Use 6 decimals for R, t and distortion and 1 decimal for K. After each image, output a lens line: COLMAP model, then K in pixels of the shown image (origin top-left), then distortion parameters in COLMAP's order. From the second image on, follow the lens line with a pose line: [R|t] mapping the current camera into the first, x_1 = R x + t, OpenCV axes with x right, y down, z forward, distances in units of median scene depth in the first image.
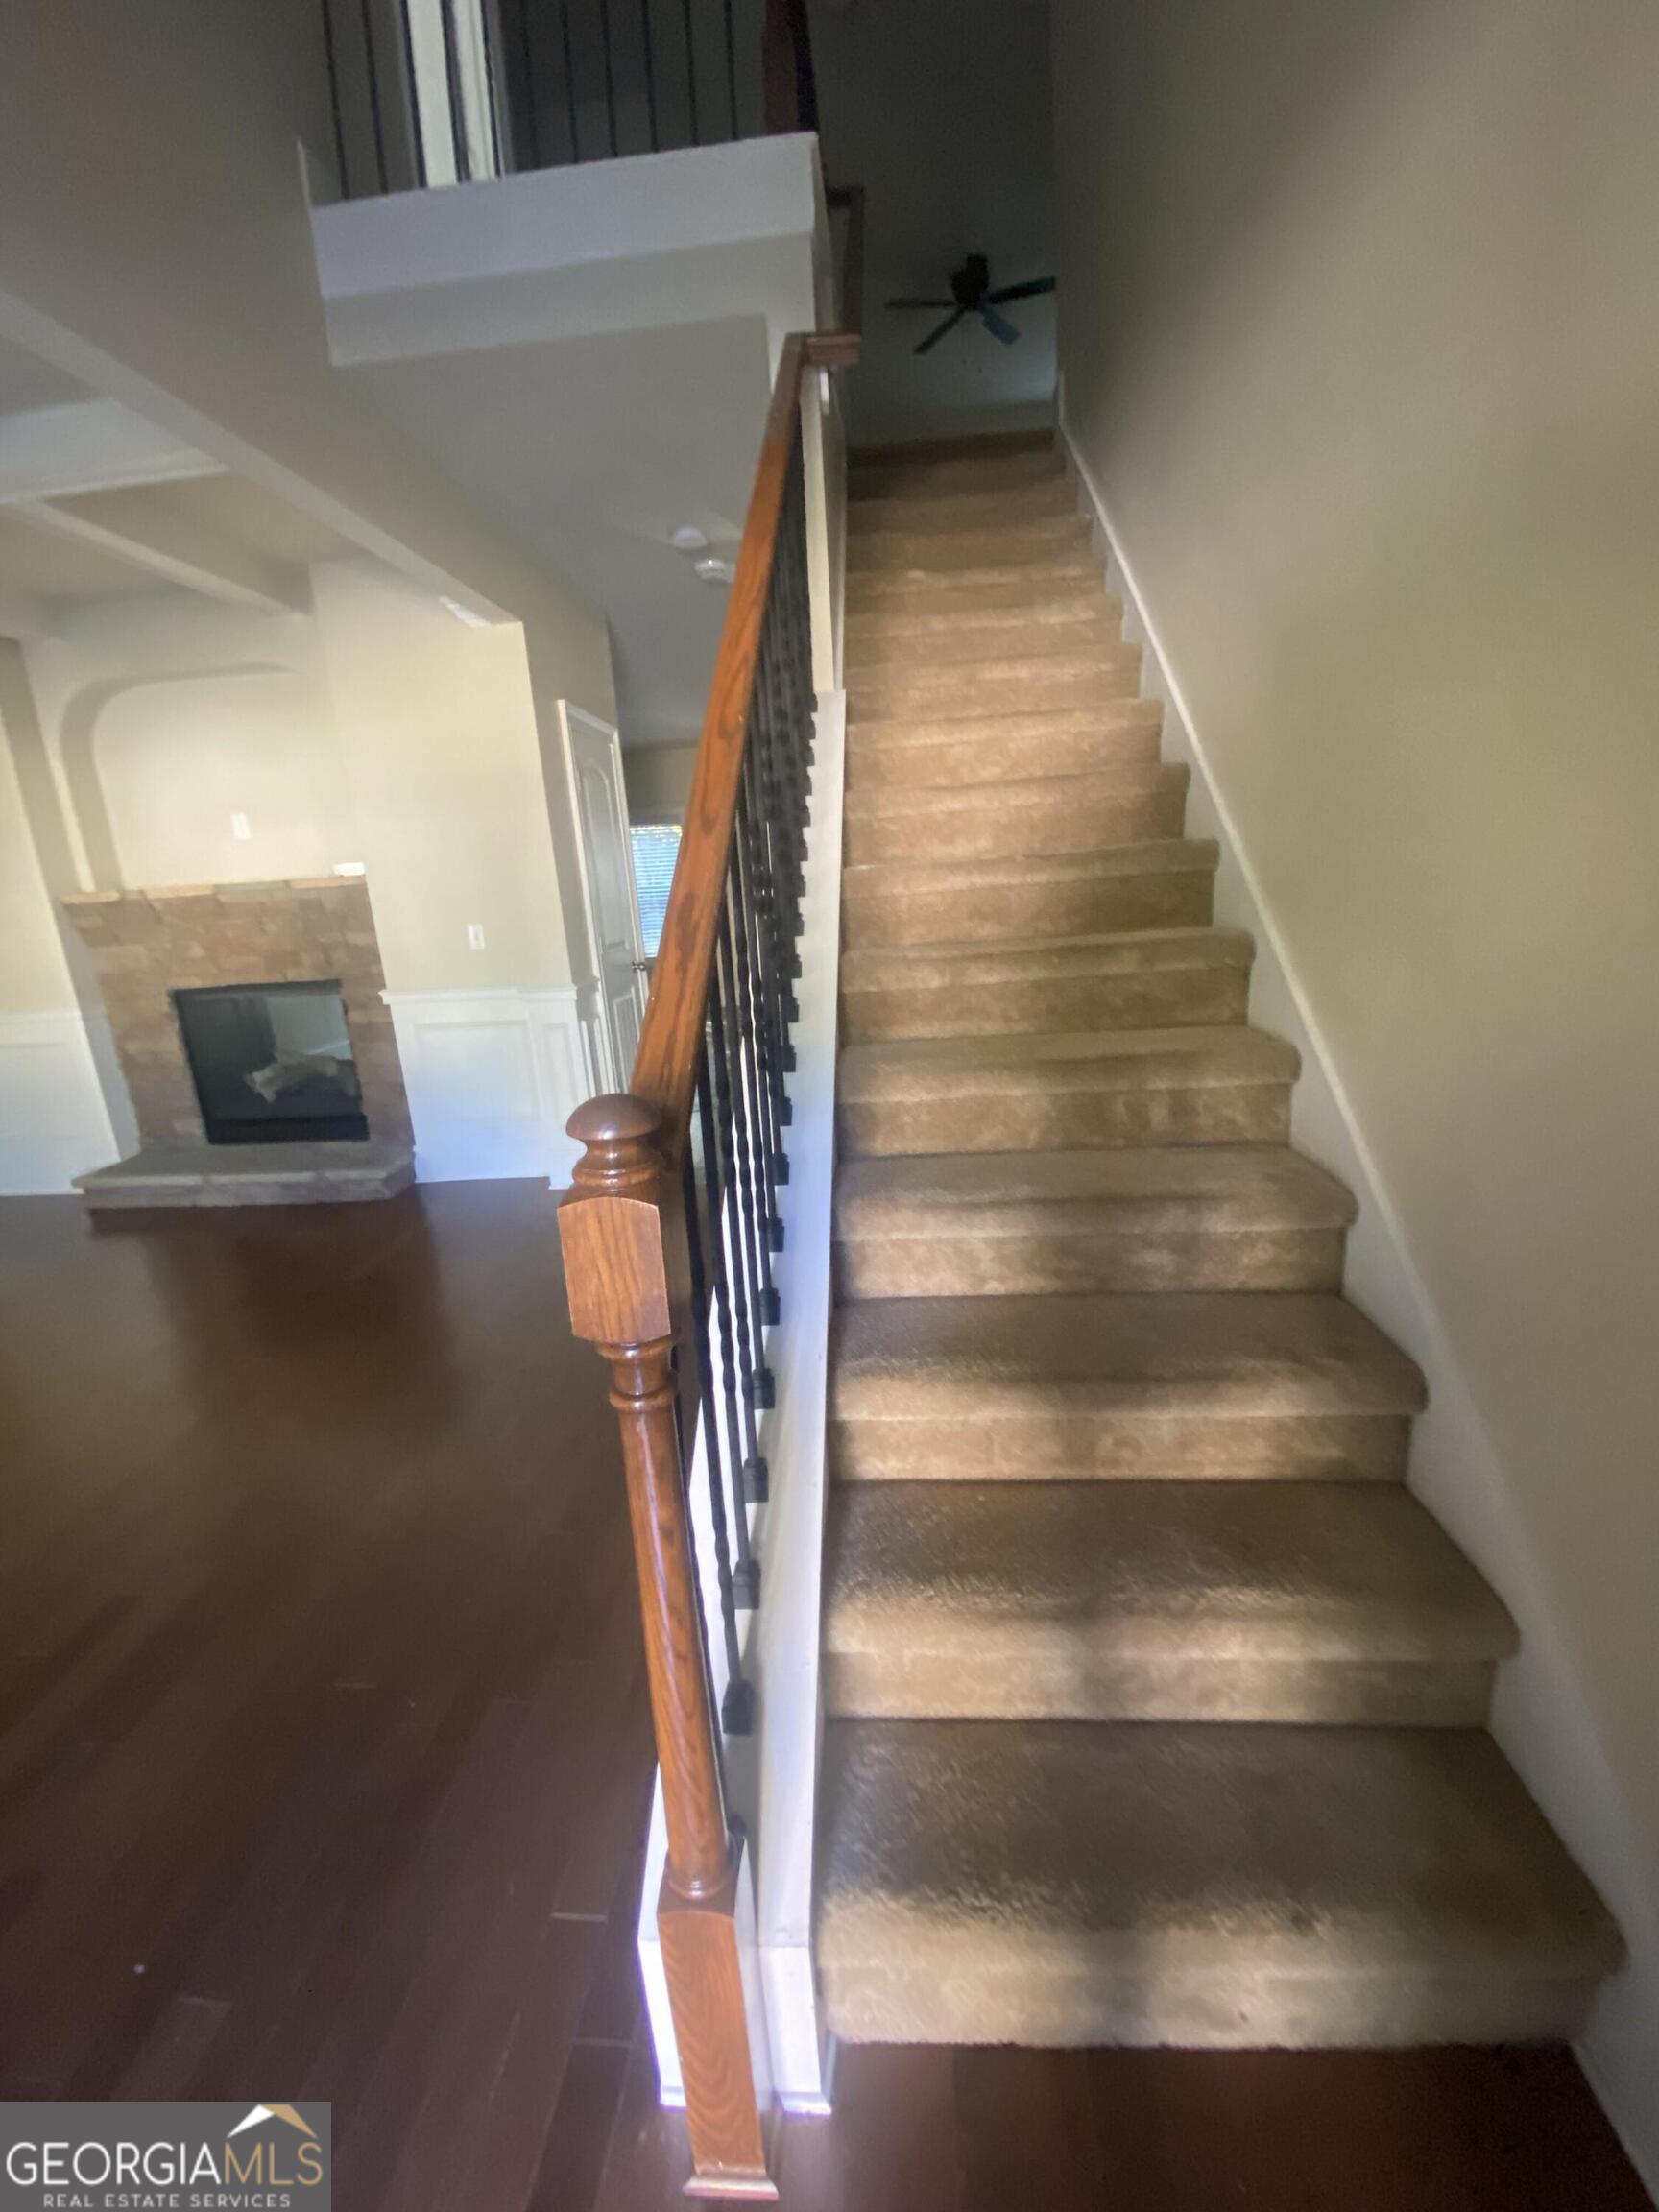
lens RADIAL K [[888.7, 0, 829.5], [0, 888.7, 1106.0], [0, 0, 1]] dist [-0.002058, -0.011917]
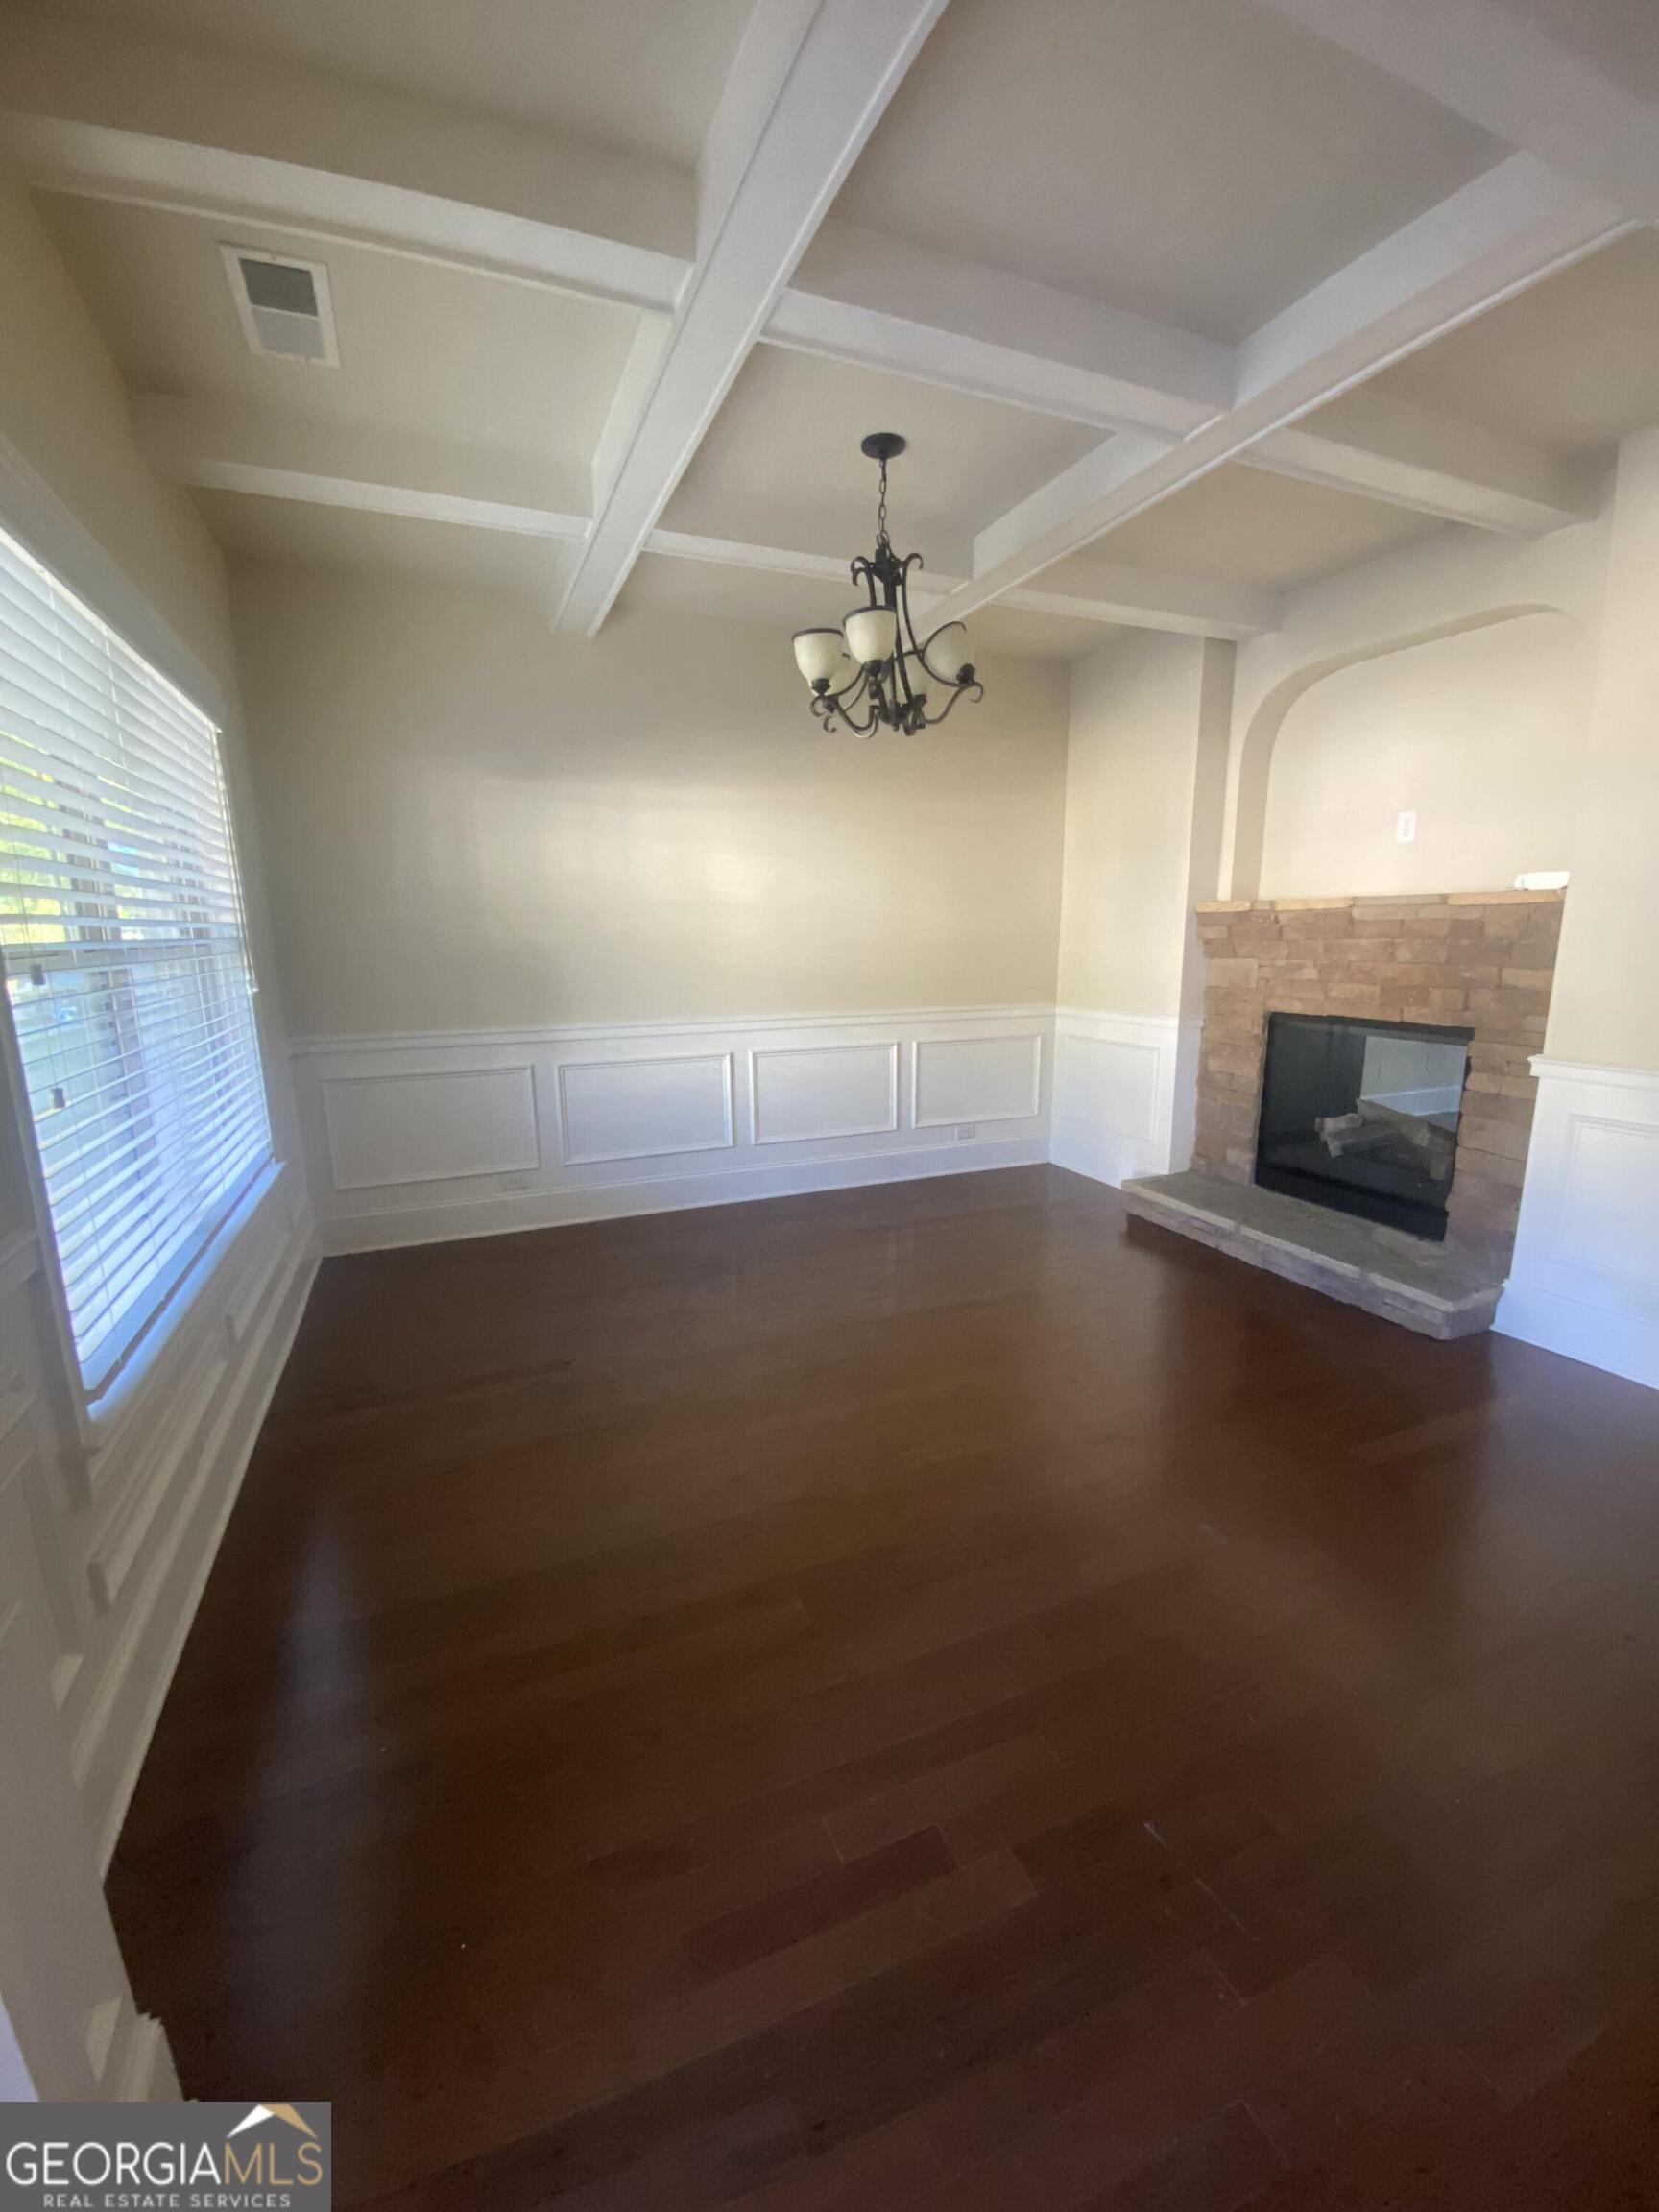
lens RADIAL K [[888.7, 0, 829.5], [0, 888.7, 1106.0], [0, 0, 1]] dist [-0.002058, -0.011917]
pose [[0.443715, 0.226029, -0.867196, -0.139333], [-0.247033, 0.961029, 0.124088, -0.040982], [0.861448, 0.159166, 0.482259, 0.196443]]
